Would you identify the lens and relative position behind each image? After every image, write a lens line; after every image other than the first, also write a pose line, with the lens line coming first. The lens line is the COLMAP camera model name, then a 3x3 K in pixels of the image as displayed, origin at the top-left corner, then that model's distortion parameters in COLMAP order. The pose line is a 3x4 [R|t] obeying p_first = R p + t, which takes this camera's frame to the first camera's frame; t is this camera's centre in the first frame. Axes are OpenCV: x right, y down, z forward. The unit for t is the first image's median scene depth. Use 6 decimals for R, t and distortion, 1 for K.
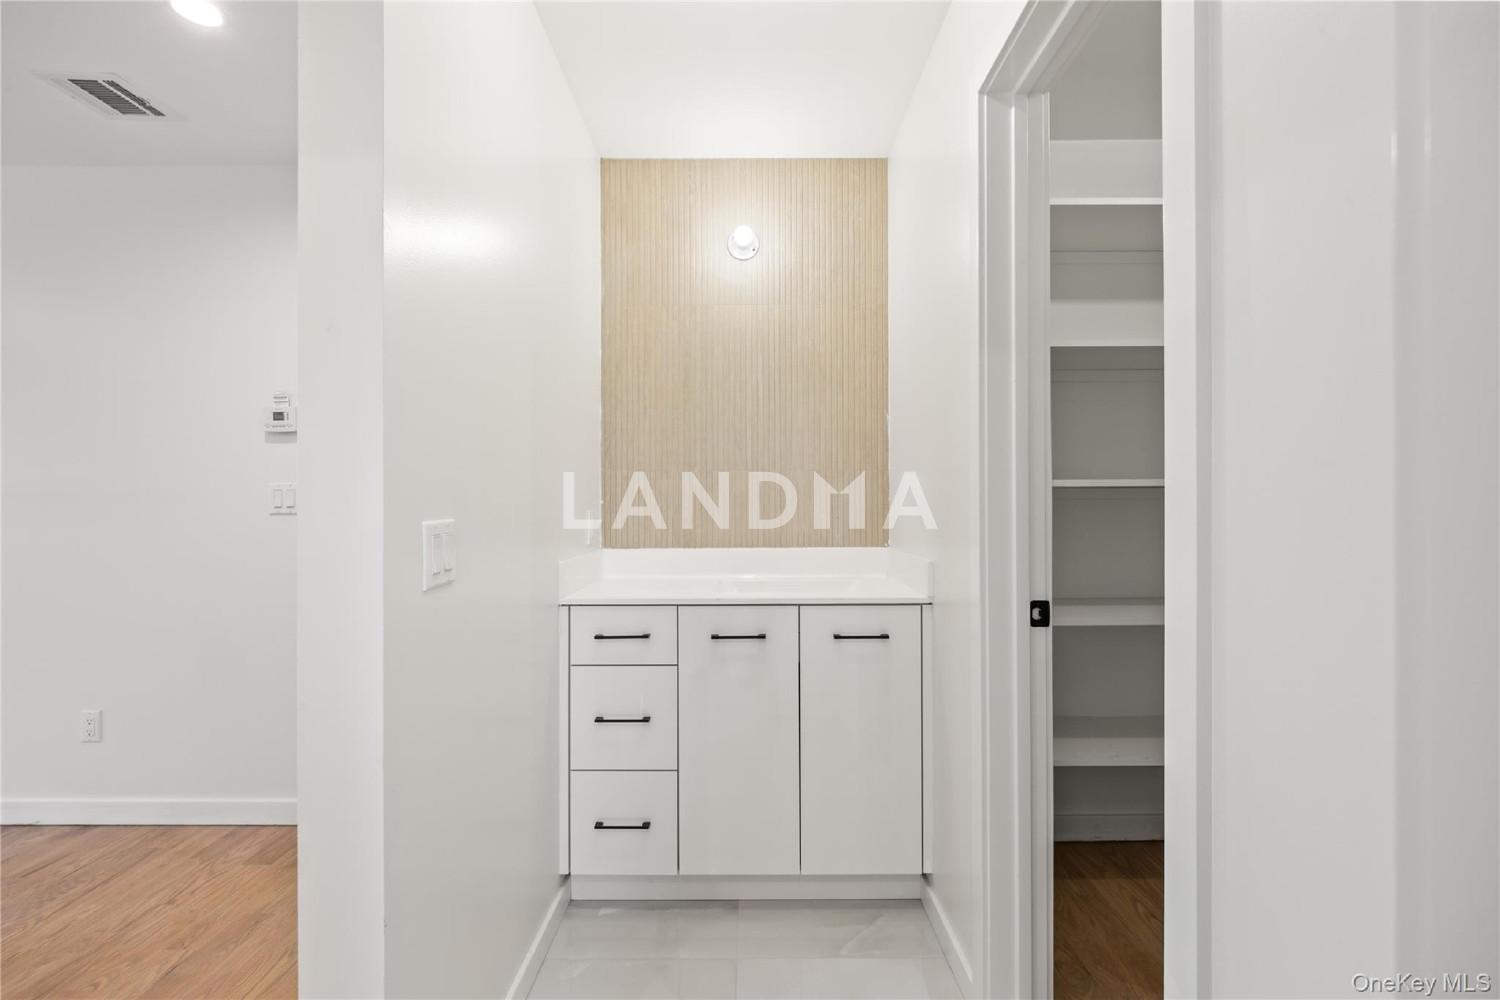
lens RADIAL K [[734.7, 0, 749.3], [0, 734.7, 503.8], [0, 0, 1]] dist [0.000080, 0.000006]
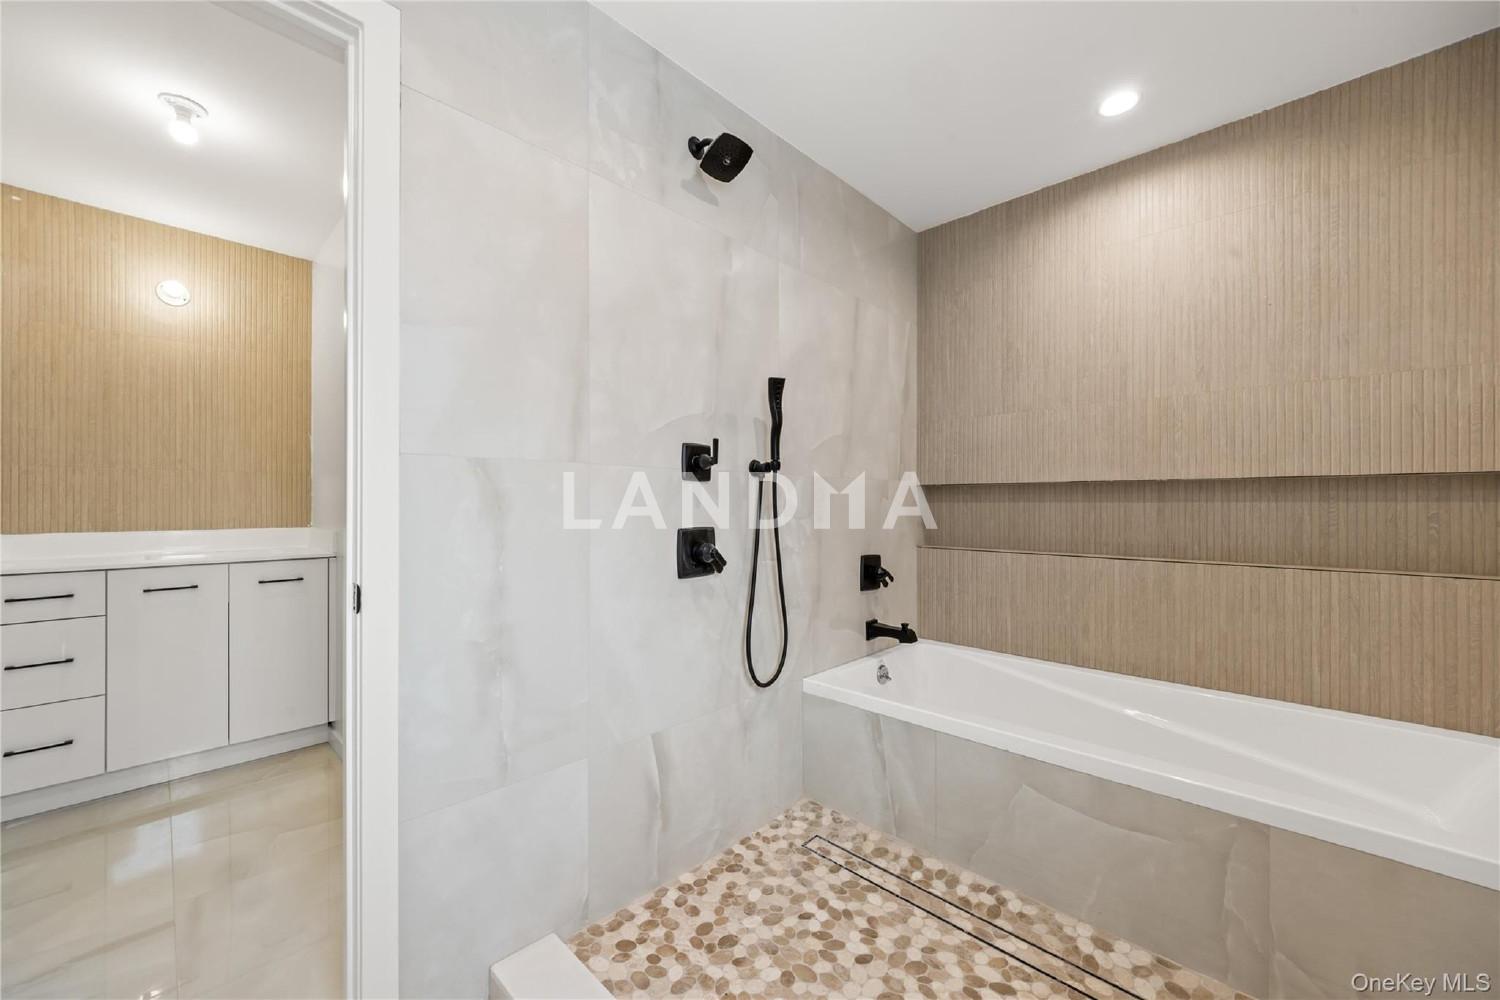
lens RADIAL K [[578.1, 0, 744.6], [0, 578.1, 500.3], [0, 0, 1]] dist [0.000231, 0.000522]
pose [[0.701724, 0.006291, 0.712421, -0.025837], [-0.004971, 0.999980, -0.003934, 0.007573], [-0.712432, -0.000781, 0.701741, -0.427470]]
